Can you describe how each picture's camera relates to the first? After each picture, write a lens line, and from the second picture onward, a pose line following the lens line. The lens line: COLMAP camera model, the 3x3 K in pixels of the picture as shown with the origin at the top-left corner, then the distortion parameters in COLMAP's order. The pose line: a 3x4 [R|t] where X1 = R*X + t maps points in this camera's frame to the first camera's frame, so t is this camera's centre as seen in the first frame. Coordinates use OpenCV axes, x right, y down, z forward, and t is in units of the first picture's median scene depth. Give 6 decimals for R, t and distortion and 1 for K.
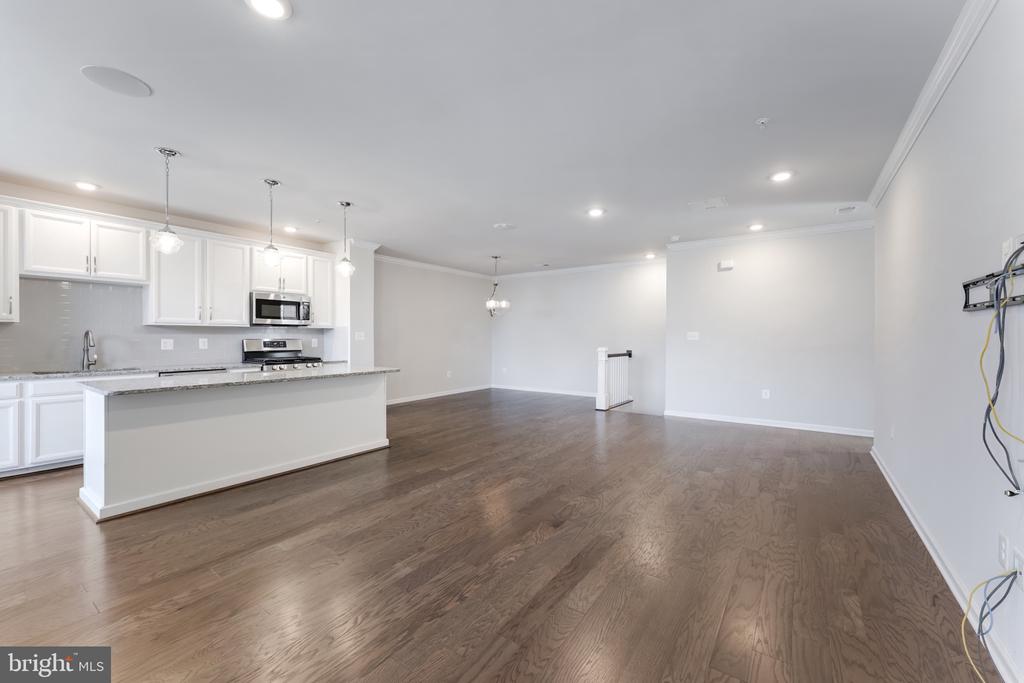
lens RADIAL K [[411.8, 0, 515.4], [0, 411.8, 340.0], [0, 0, 1]] dist [0.000291, 0.000015]
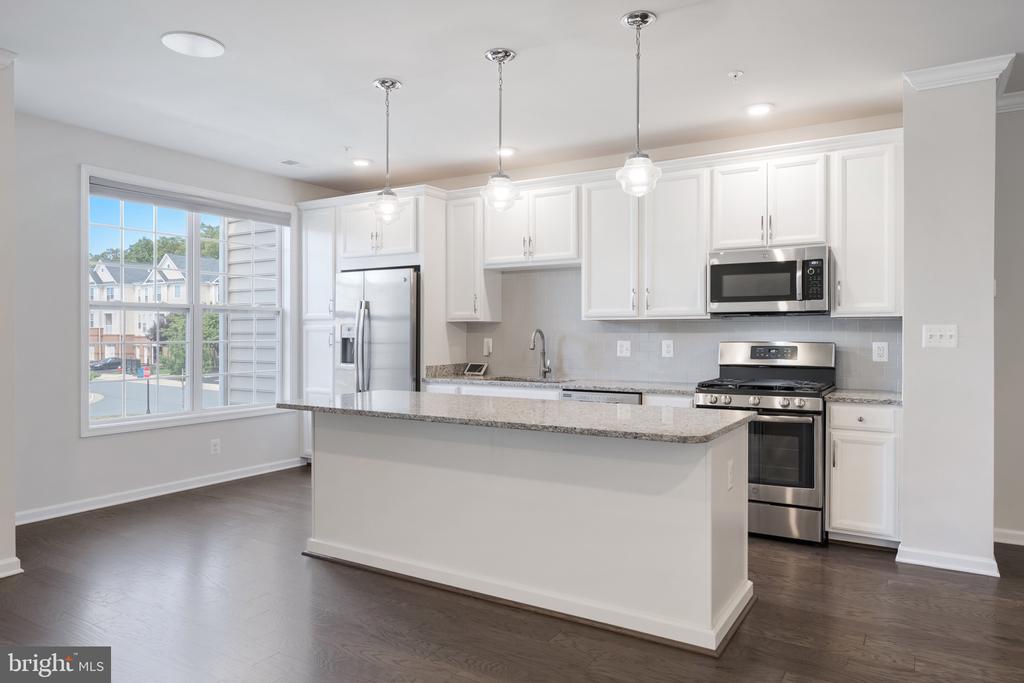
lens RADIAL K [[678.0, 0, 512.0], [0, 678.0, 341.5], [0, 0, 1]] dist [0.003511, 0.000558]
pose [[0.058184, 0.009676, -0.998259, 0.244477], [-0.006508, 0.999935, 0.009313, -0.010013], [0.998285, 0.005955, 0.058243, 0.760091]]
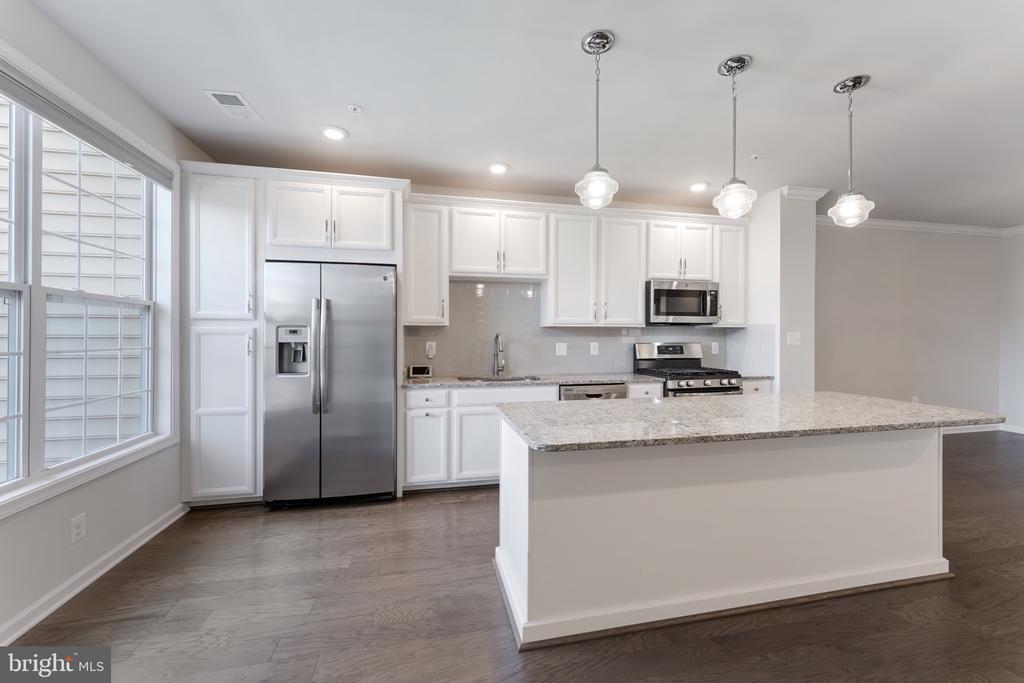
lens RADIAL K [[411.8, 0, 515.4], [0, 411.8, 340.0], [0, 0, 1]] dist [0.000291, 0.000015]
pose [[0.739785, 0.002705, -0.672838, -0.342196], [-0.003373, 0.999994, 0.000311, -0.008211], [0.672835, 0.002040, 0.739790, 0.304362]]
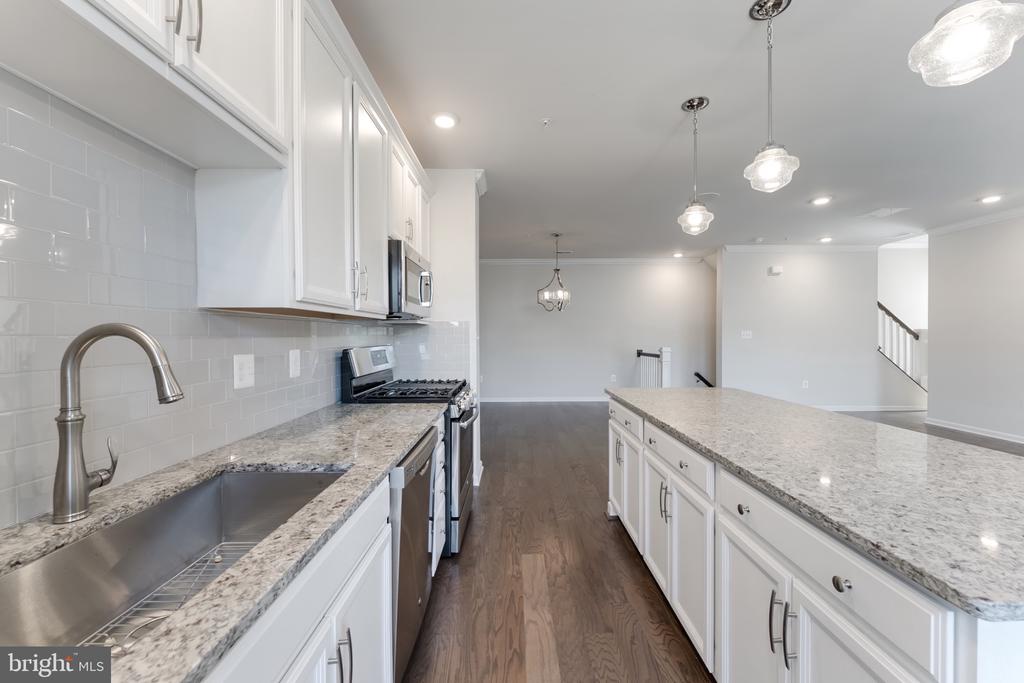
lens RADIAL K [[411.8, 0, 515.4], [0, 411.8, 340.0], [0, 0, 1]] dist [0.000291, 0.000015]
pose [[0.817128, -0.012405, 0.576323, -0.862762], [0.008961, 0.999921, 0.008817, -0.014149], [-0.576387, -0.002040, 0.817174, 0.621498]]
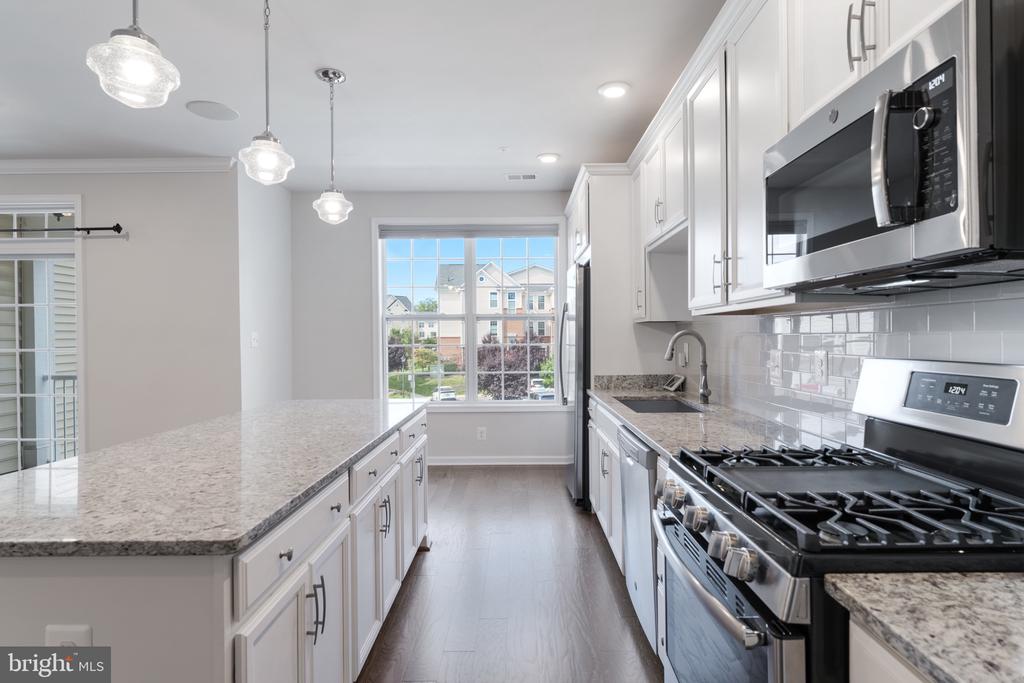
lens RADIAL K [[543.7, 0, 512.0], [0, 543.7, 341.5], [0, 0, 1]] dist [0.000584, -0.000059]
pose [[-0.803990, 0.006347, -0.594608, -0.370717], [-0.000695, 0.999932, 0.011613, -0.015834], [0.594642, 0.009751, -0.803932, 1.268659]]
